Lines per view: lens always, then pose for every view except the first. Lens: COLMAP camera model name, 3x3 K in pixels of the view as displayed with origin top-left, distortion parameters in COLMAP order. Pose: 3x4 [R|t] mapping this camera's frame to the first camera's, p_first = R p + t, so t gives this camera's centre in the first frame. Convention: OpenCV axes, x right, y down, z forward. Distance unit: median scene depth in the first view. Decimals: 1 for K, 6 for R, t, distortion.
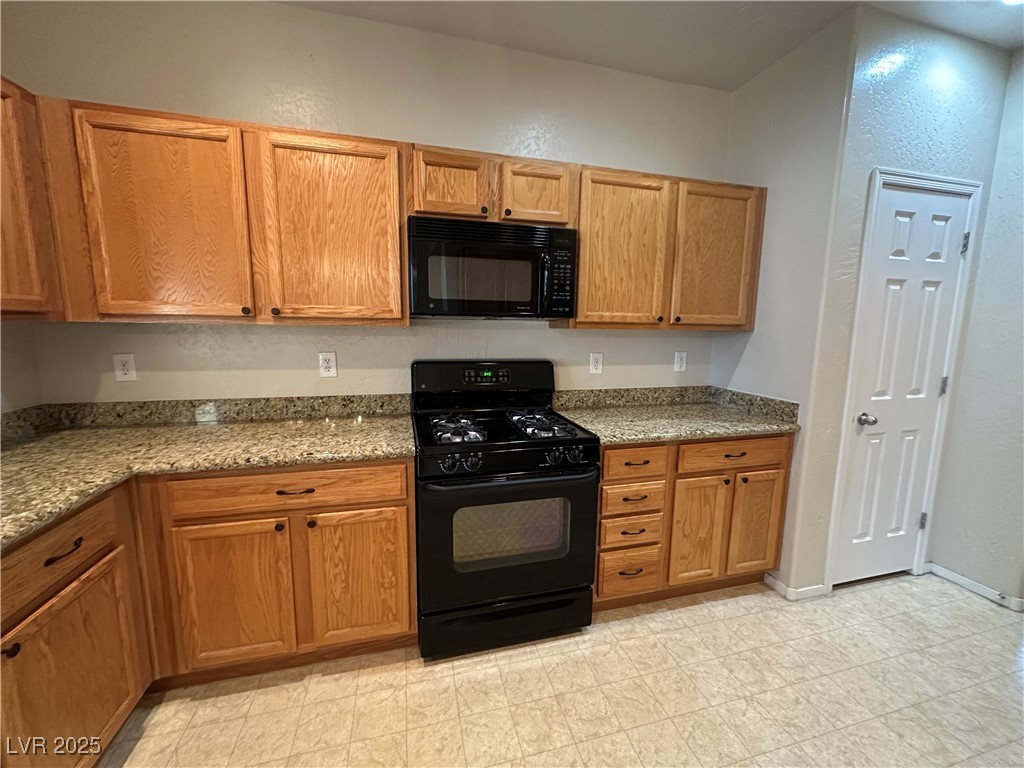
lens RADIAL K [[408.2, 0, 515.0], [0, 408.2, 385.4], [0, 0, 1]] dist [-0.002018, 0.000895]
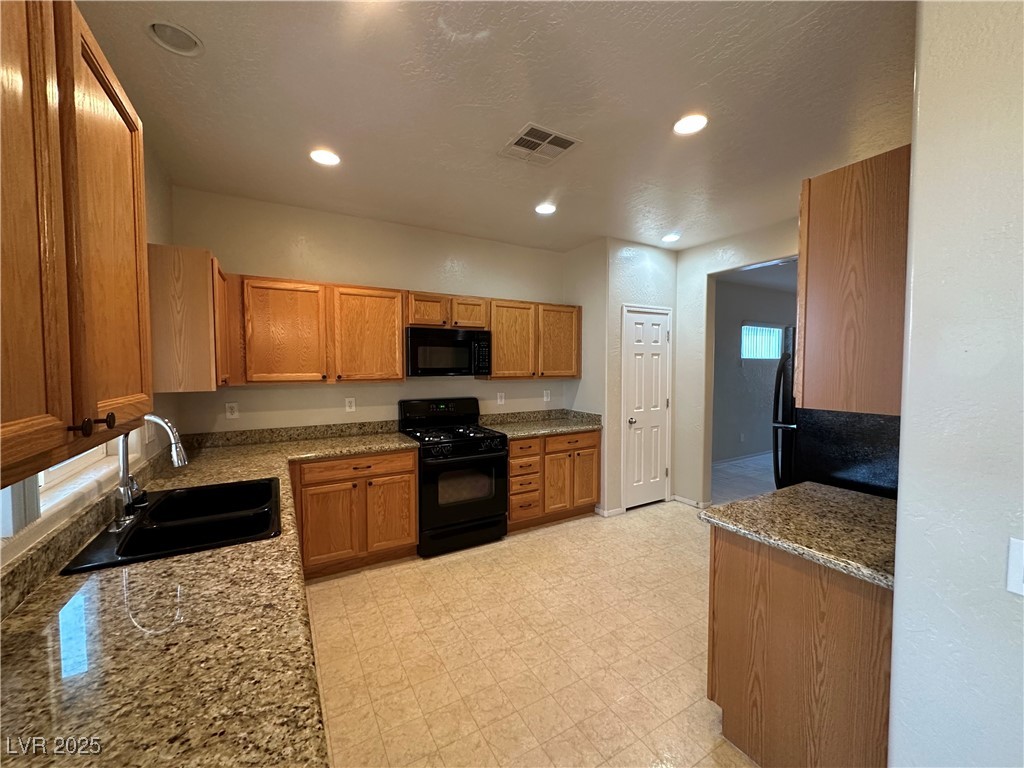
lens RADIAL K [[408.2, 0, 519.0], [0, 408.2, 381.9], [0, 0, 1]] dist [-0.002018, 0.000895]
pose [[0.961812, -0.024431, 0.272619, -0.249778], [0.050790, 0.994641, -0.090054, 0.046231], [-0.268958, 0.100461, 0.957898, -0.871696]]
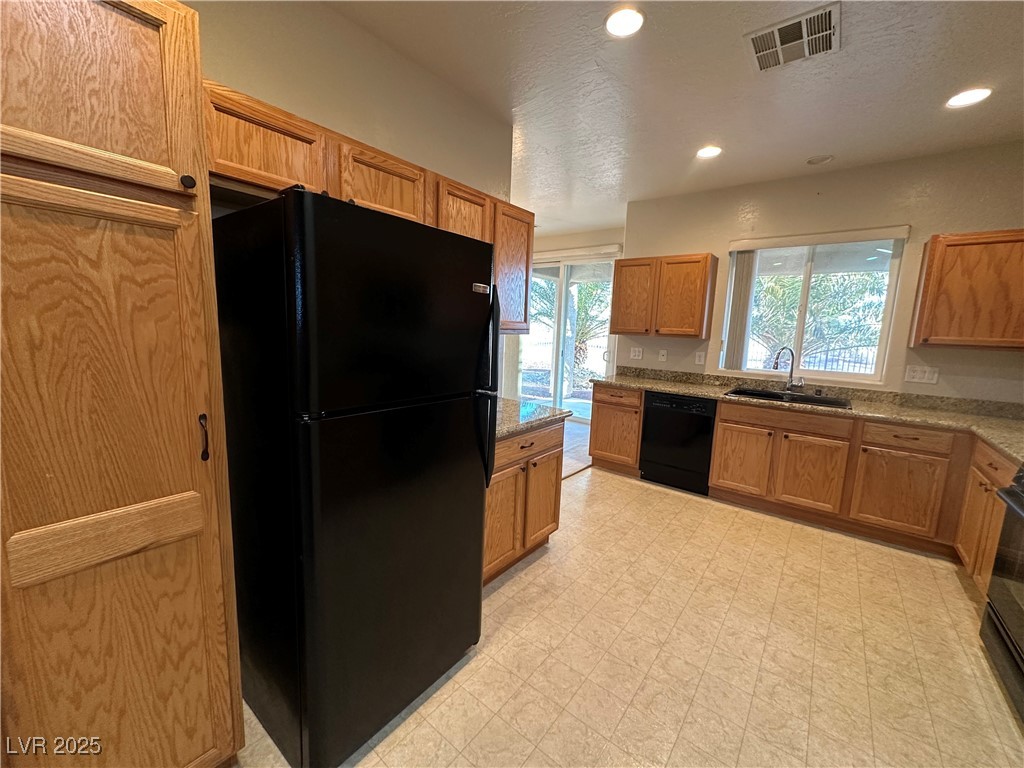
lens RADIAL K [[408.2, 0, 503.9], [0, 408.2, 384.4], [0, 0, 1]] dist [-0.002018, 0.000895]
pose [[-0.812708, 0.048604, -0.580640, 1.794273], [-0.124254, 0.959136, 0.254203, -0.196562], [0.569268, 0.278739, -0.773459, 1.286639]]
